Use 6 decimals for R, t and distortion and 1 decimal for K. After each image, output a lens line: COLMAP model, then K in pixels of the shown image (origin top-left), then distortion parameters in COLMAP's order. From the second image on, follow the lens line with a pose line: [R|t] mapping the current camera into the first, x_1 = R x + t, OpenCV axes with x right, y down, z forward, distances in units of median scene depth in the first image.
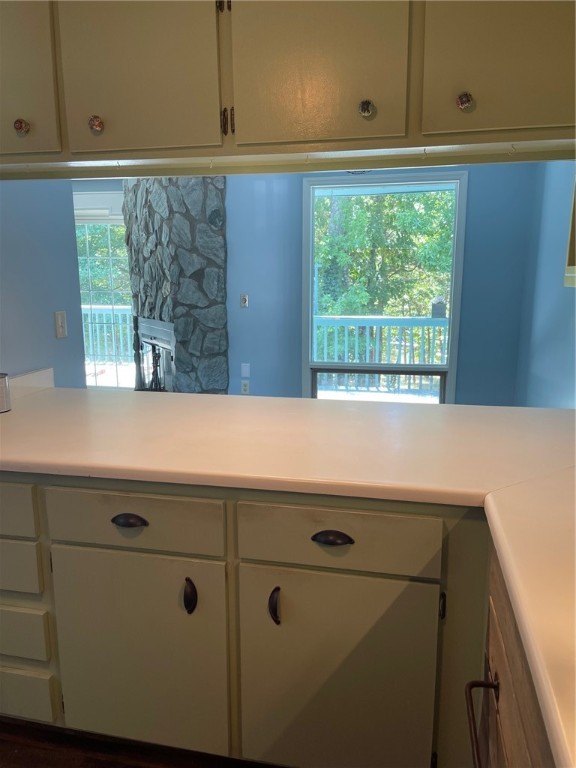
lens RADIAL K [[582.7, 0, 288.0], [0, 582.7, 384.0], [0, 0, 1]] dist [0.013691, 0.002742]
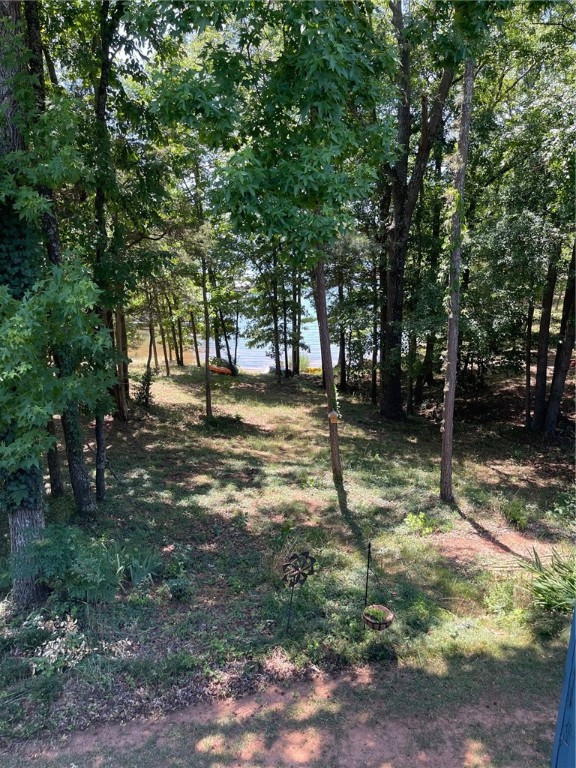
lens RADIAL K [[582.7, 0, 288.0], [0, 582.7, 384.0], [0, 0, 1]] dist [0.013691, 0.002742]
pose [[0.905242, -0.100190, 0.412915, 0.072320], [0.081212, 0.994684, 0.063309, -0.086397], [-0.417063, -0.023776, 0.908566, 0.489983]]
